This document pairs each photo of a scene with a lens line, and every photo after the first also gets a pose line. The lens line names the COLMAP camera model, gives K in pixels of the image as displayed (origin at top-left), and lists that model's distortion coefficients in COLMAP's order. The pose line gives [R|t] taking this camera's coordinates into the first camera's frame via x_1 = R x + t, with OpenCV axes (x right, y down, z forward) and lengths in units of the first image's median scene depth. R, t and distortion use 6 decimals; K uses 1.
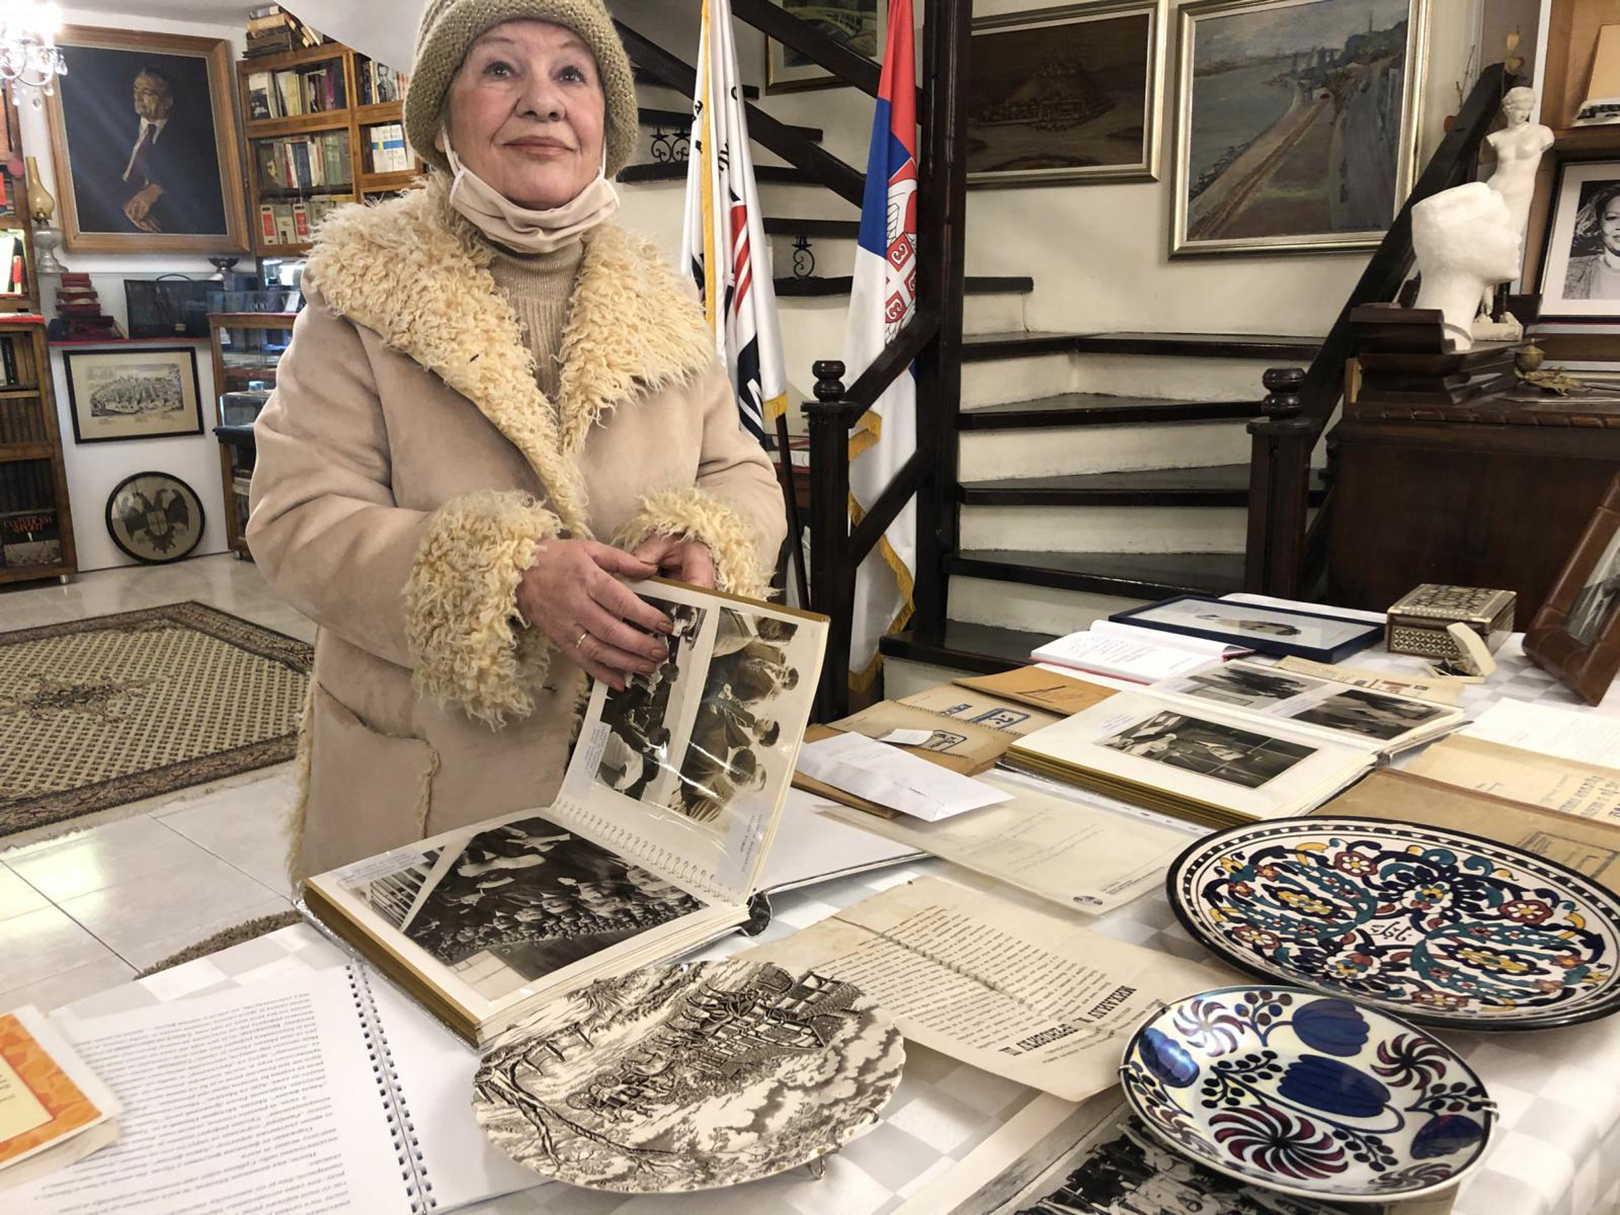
lens RADIAL K [[1349.5, 0, 827.1], [0, 1349.5, 604.3], [0, 0, 1]] dist [0.007358, -0.014130]
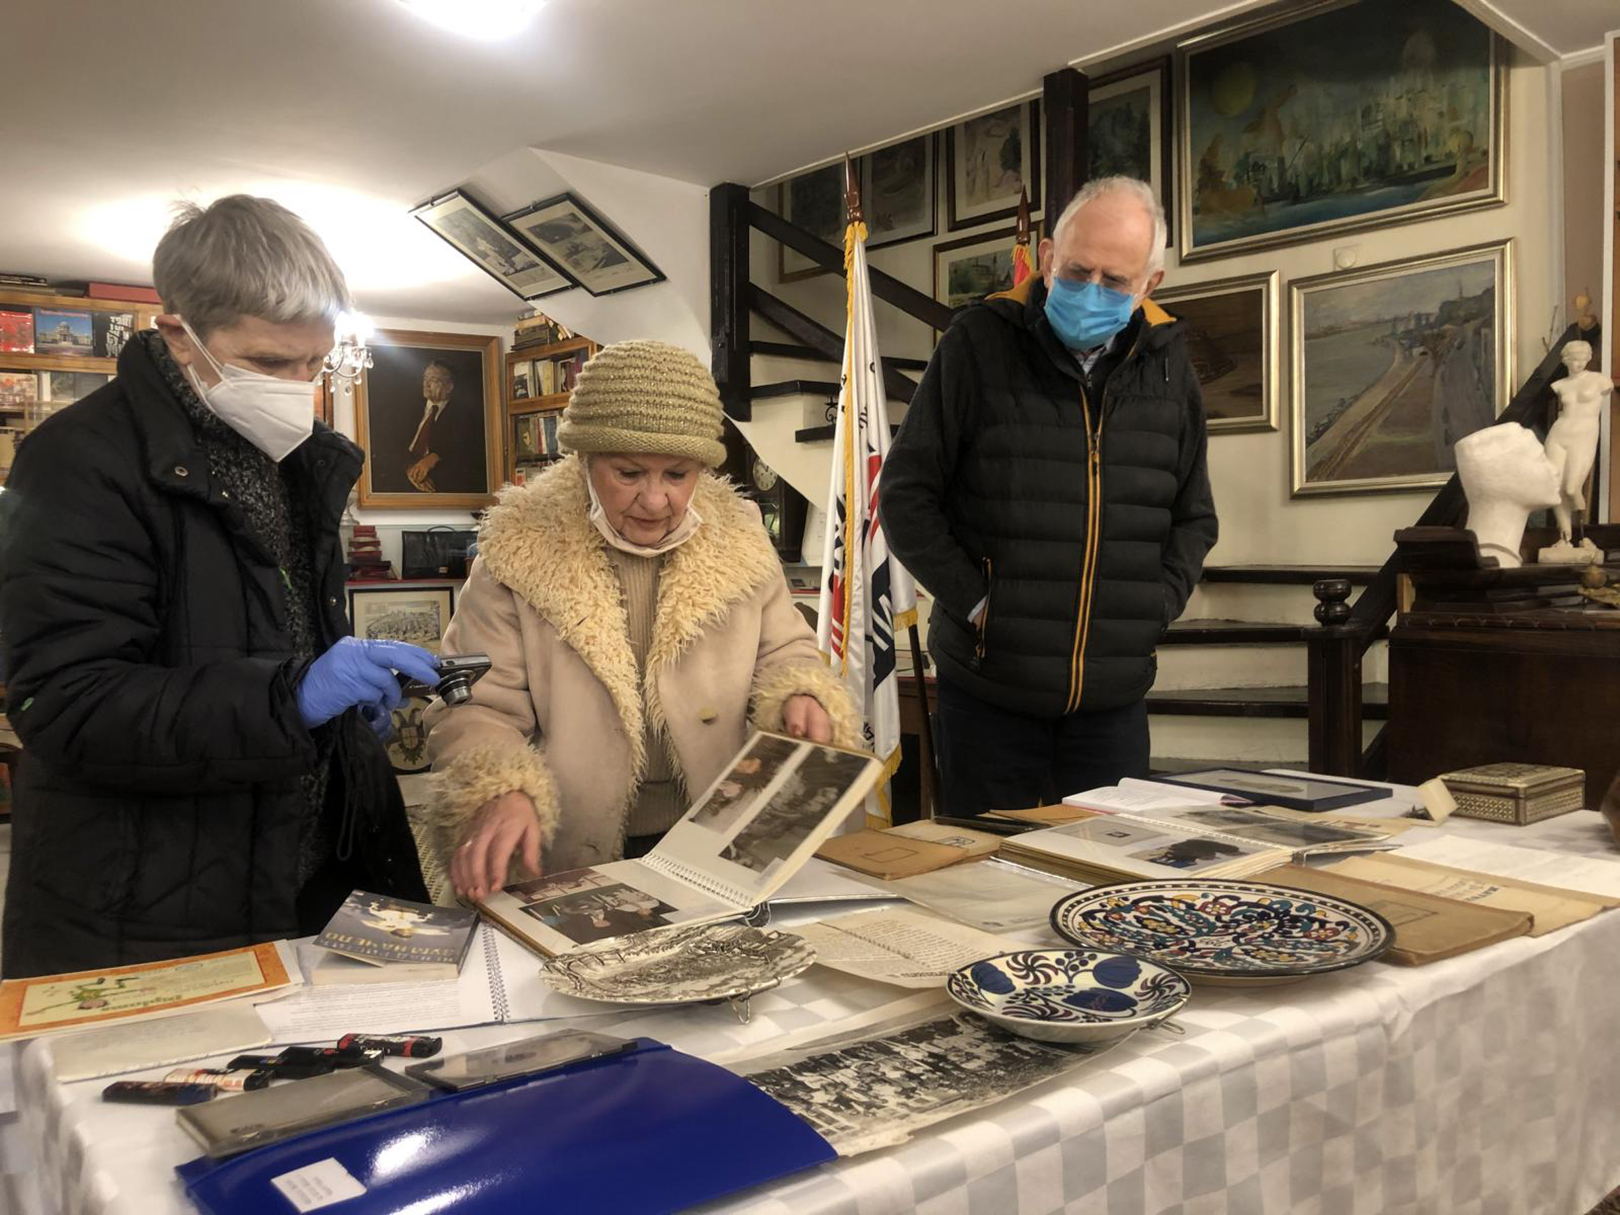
lens RADIAL K [[1349.5, 0, 814.1], [0, 1349.5, 604.3], [0, 0, 1]] dist [0.007358, -0.014130]
pose [[0.984701, 0.001001, -0.174250, 0.096630], [-0.033452, 0.982470, -0.183397, 0.063951], [0.171012, 0.186420, 0.967472, -0.166346]]
